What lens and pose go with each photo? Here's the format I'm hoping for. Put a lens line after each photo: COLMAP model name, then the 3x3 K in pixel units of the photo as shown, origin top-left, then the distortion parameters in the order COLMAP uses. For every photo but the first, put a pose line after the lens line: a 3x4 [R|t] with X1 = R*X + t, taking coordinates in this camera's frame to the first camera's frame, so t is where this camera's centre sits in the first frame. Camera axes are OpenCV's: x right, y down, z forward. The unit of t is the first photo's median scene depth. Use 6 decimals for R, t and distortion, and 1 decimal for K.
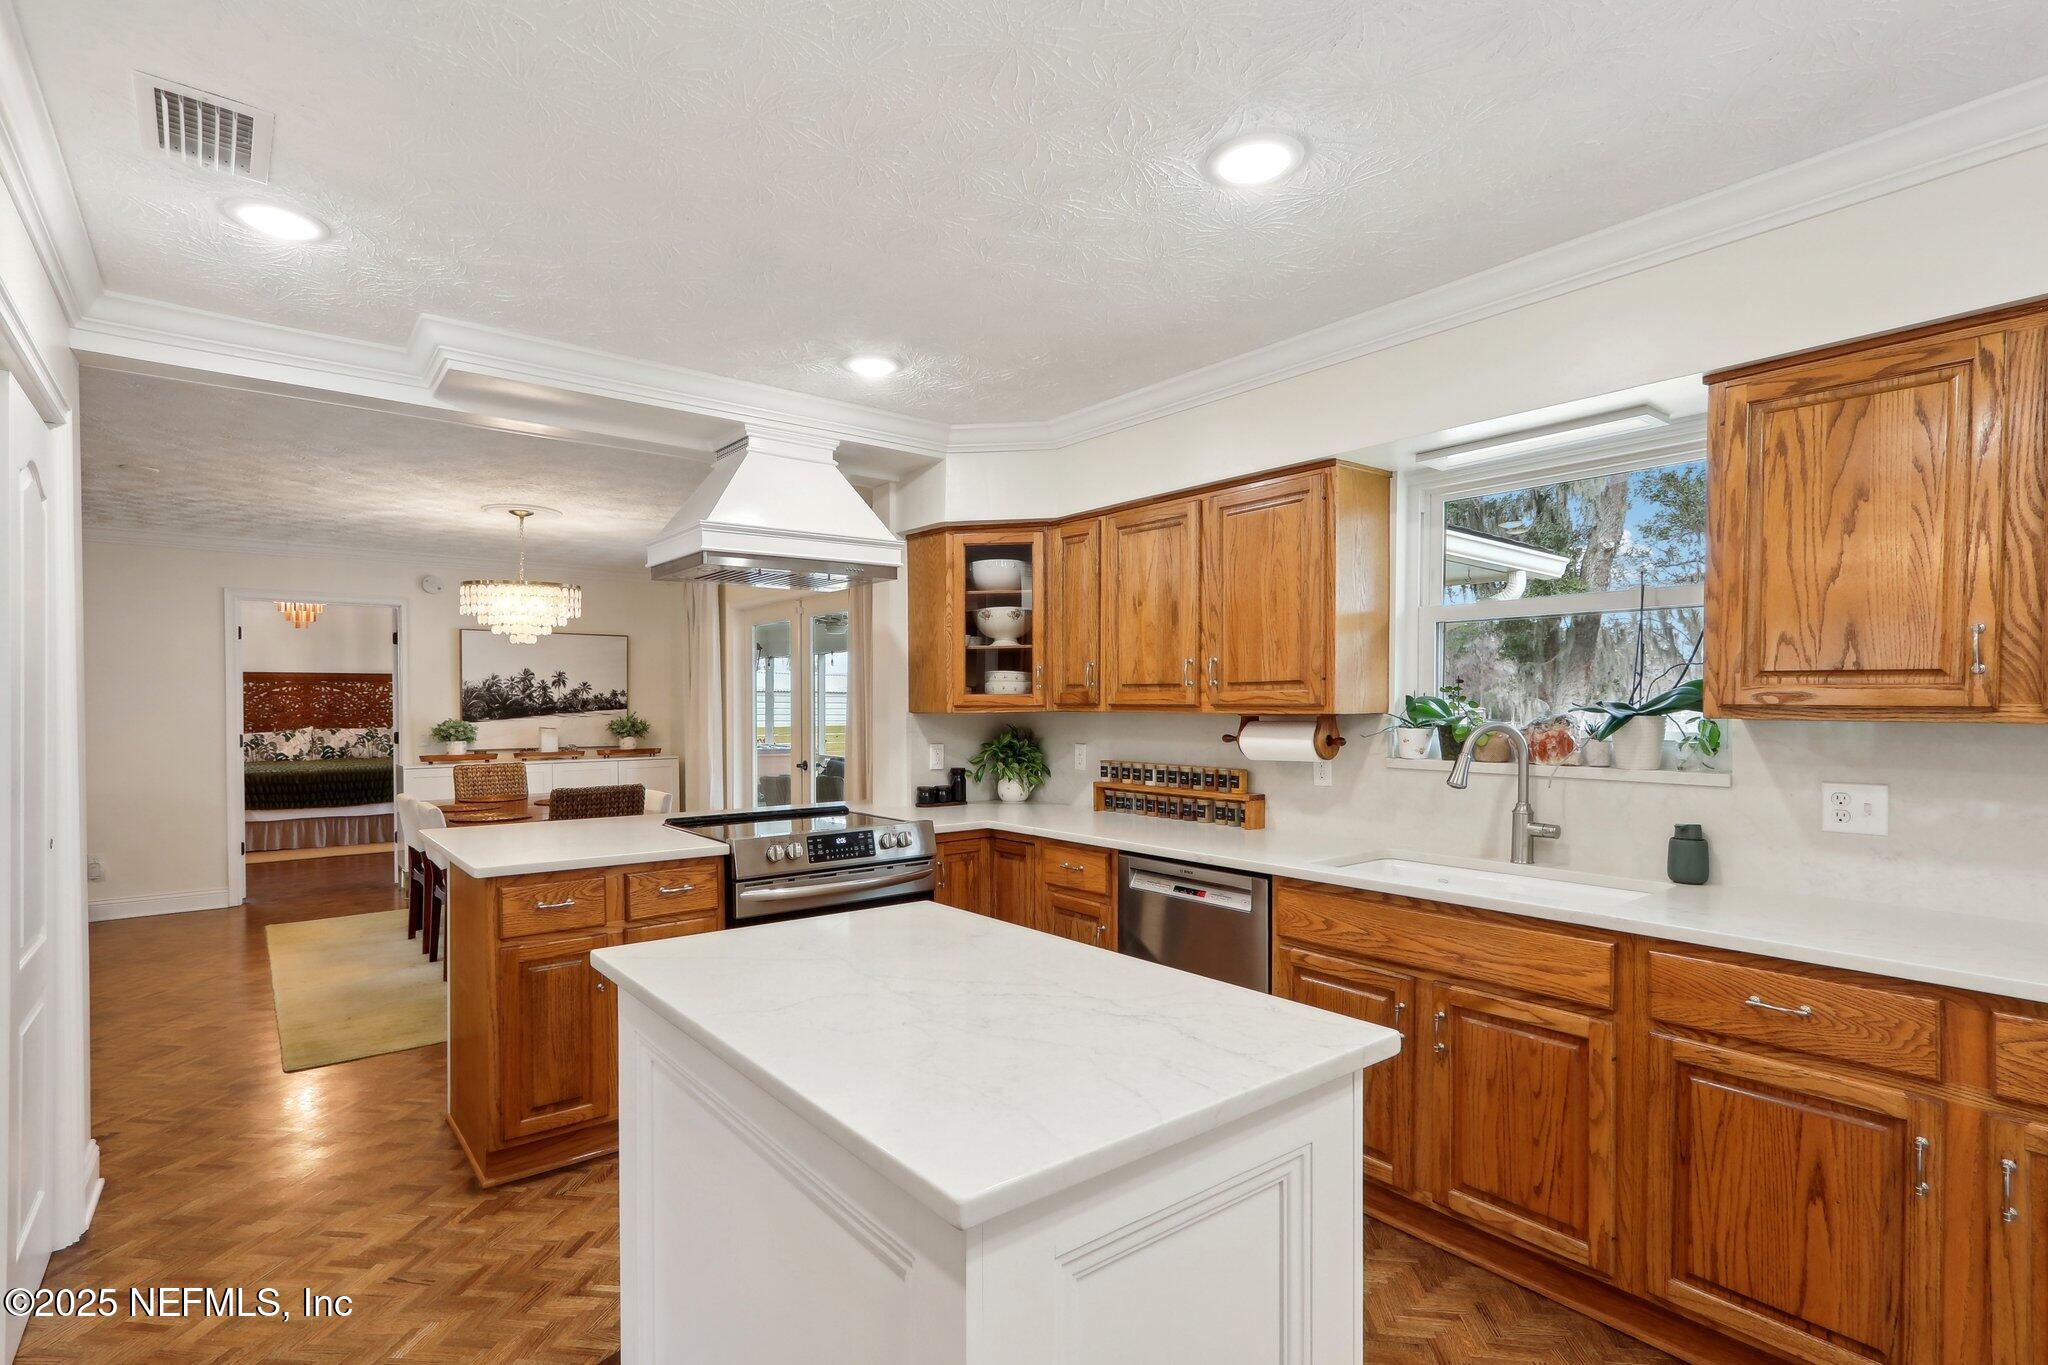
lens RADIAL K [[986.6, 0, 1008.3], [0, 986.6, 717.0], [0, 0, 1]] dist [0.001425, -0.002373]
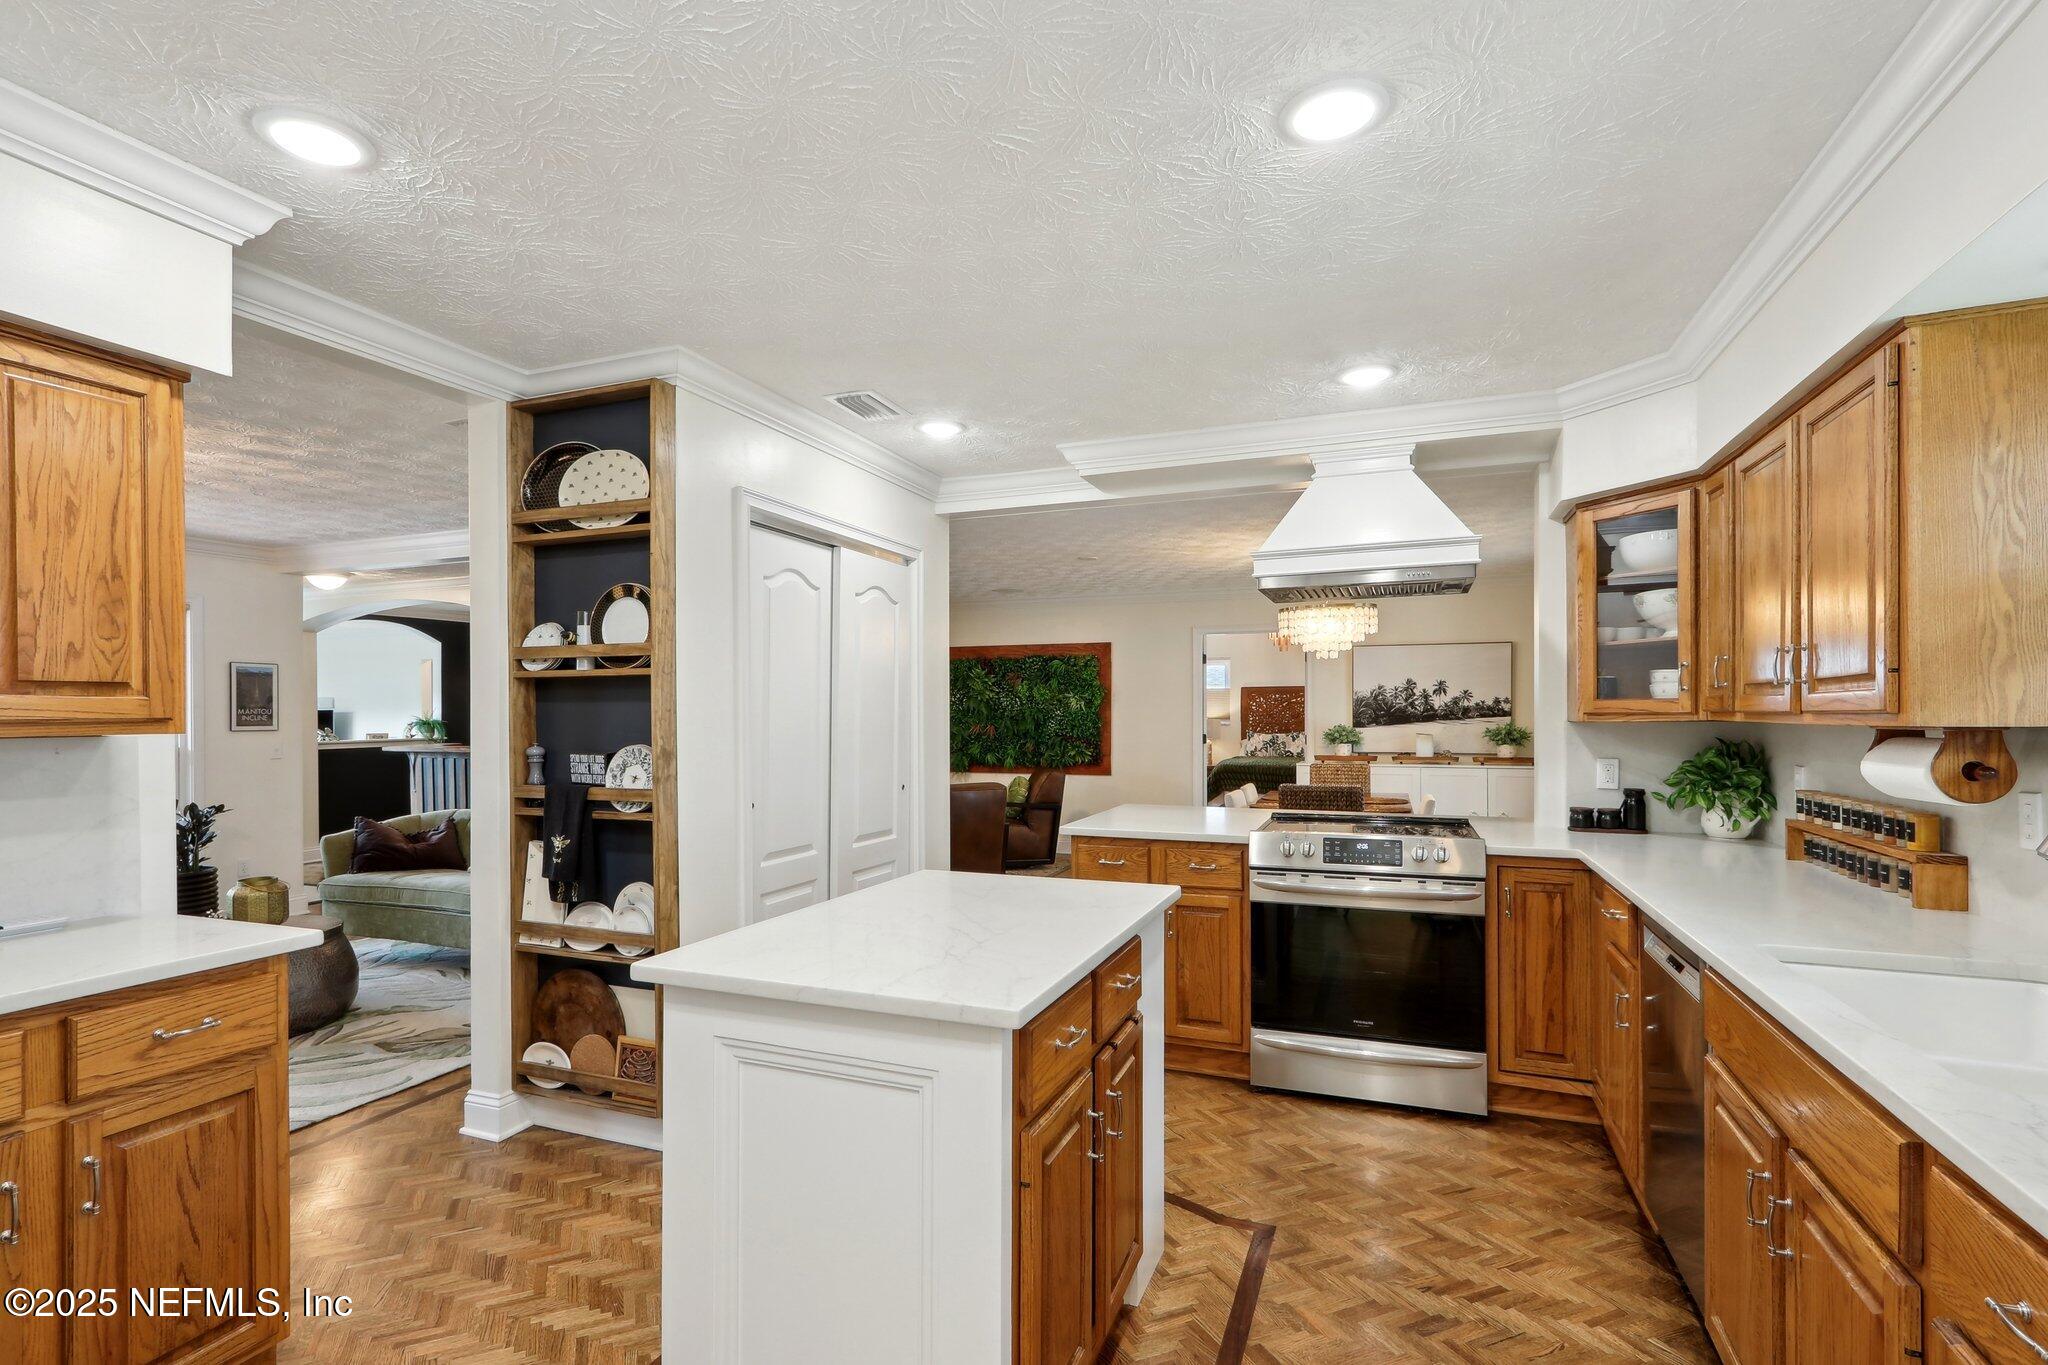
lens RADIAL K [[986.6, 0, 995.2], [0, 986.6, 716.0], [0, 0, 1]] dist [0.001425, -0.002373]
pose [[0.491427, 0.003216, -0.870913, 0.229799], [-0.010760, 0.999939, -0.002380, -0.000846], [0.870852, 0.010541, 0.491432, 0.074450]]
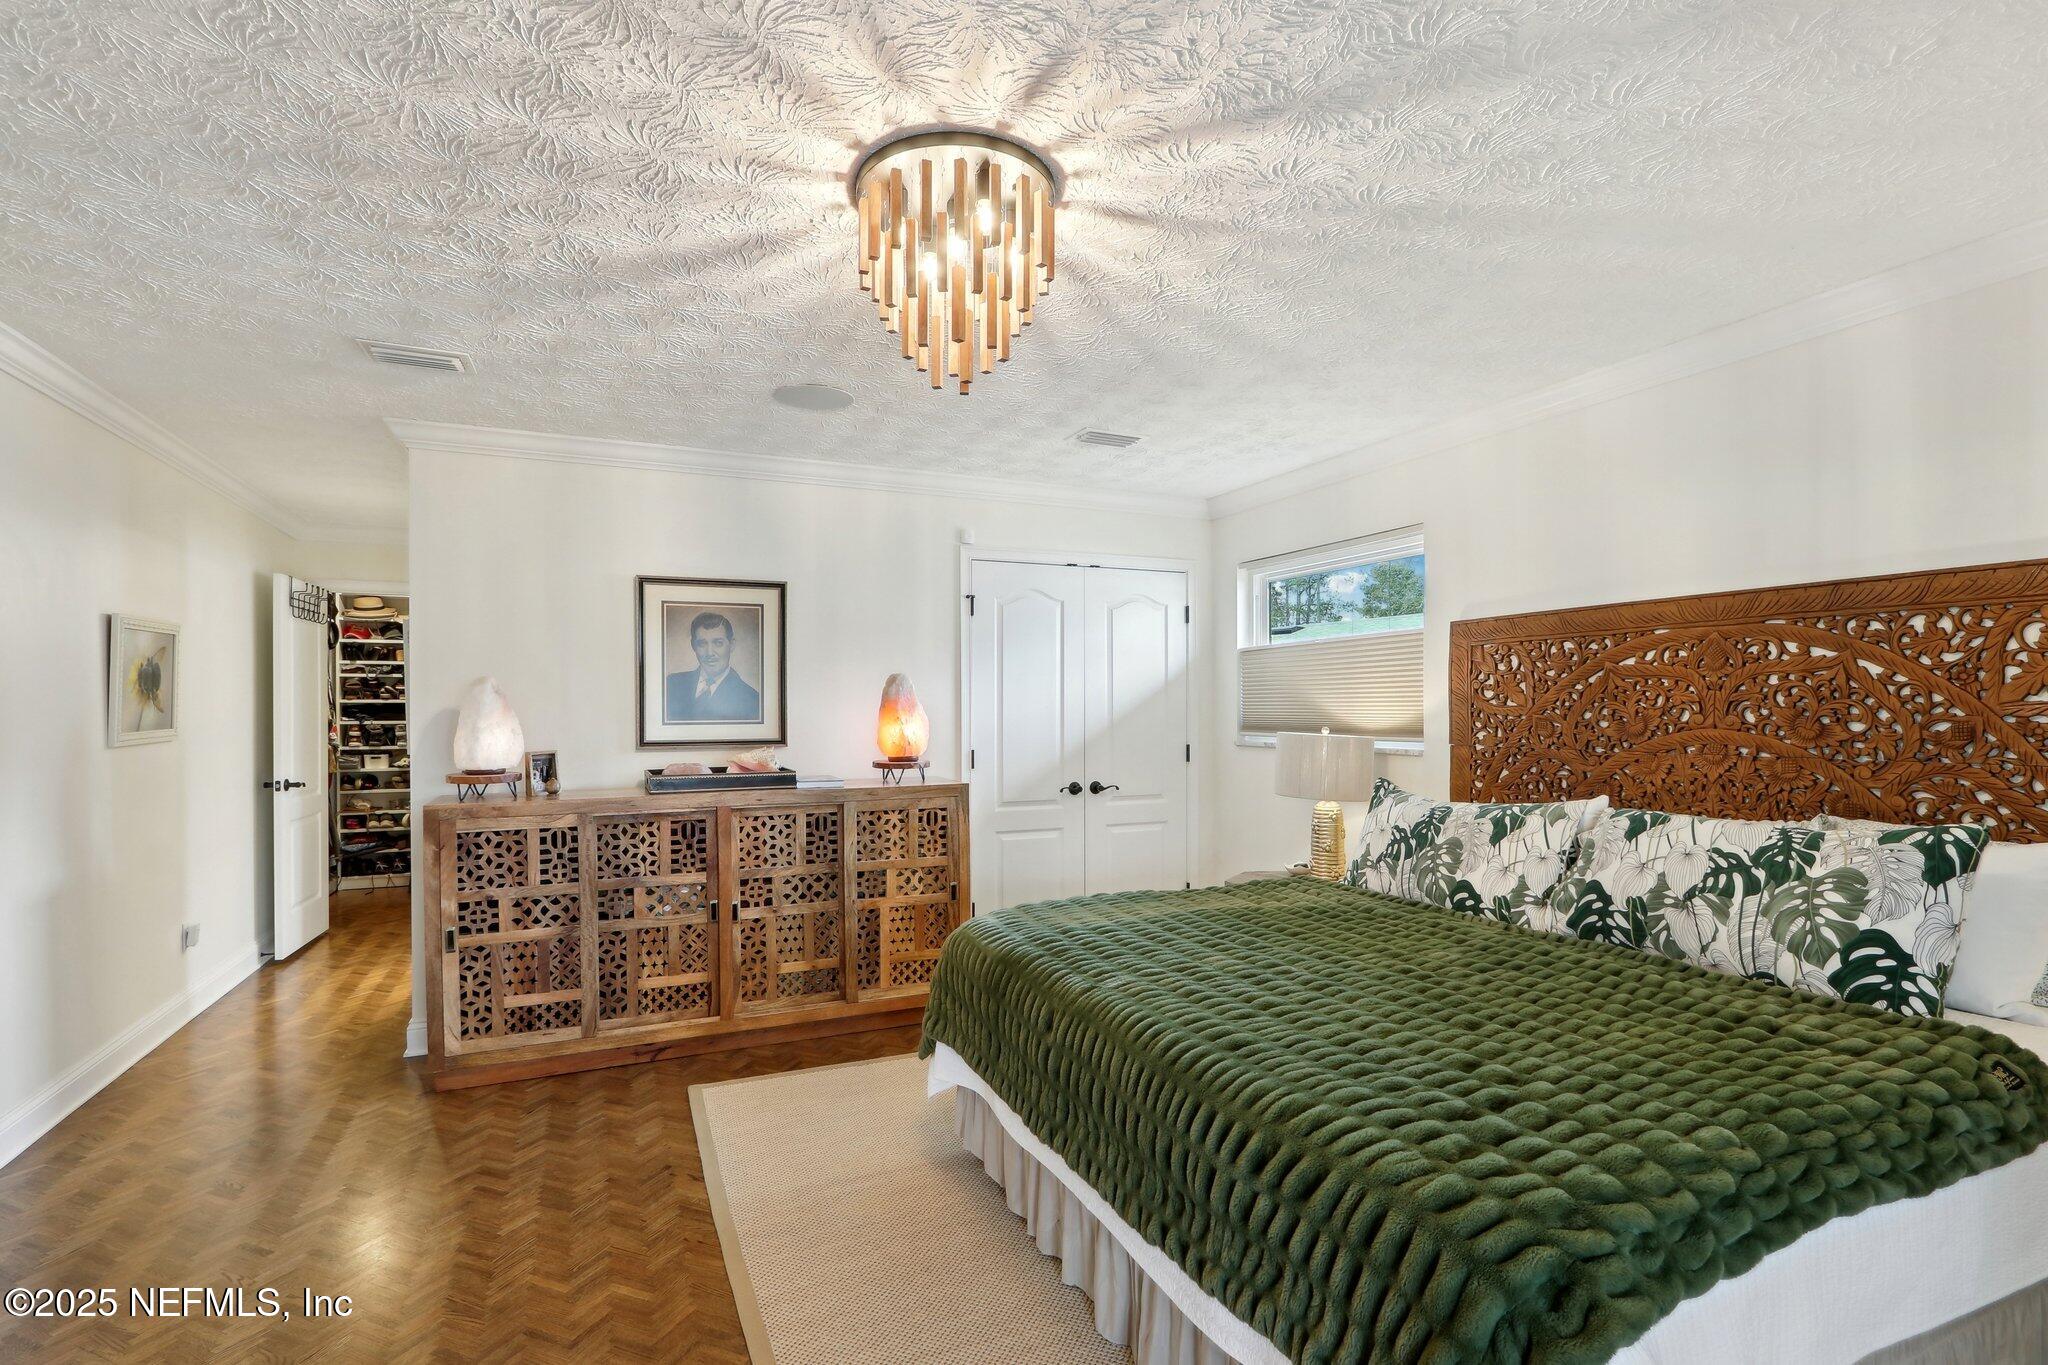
lens RADIAL K [[986.6, 0, 1025.3], [0, 986.6, 691.4], [0, 0, 1]] dist [0.001425, -0.002373]
pose [[-0.249105, -0.018679, -0.968296, -0.558991], [-0.016318, 0.999753, -0.015088, -0.015254], [0.968339, 0.012042, -0.249348, 1.225497]]
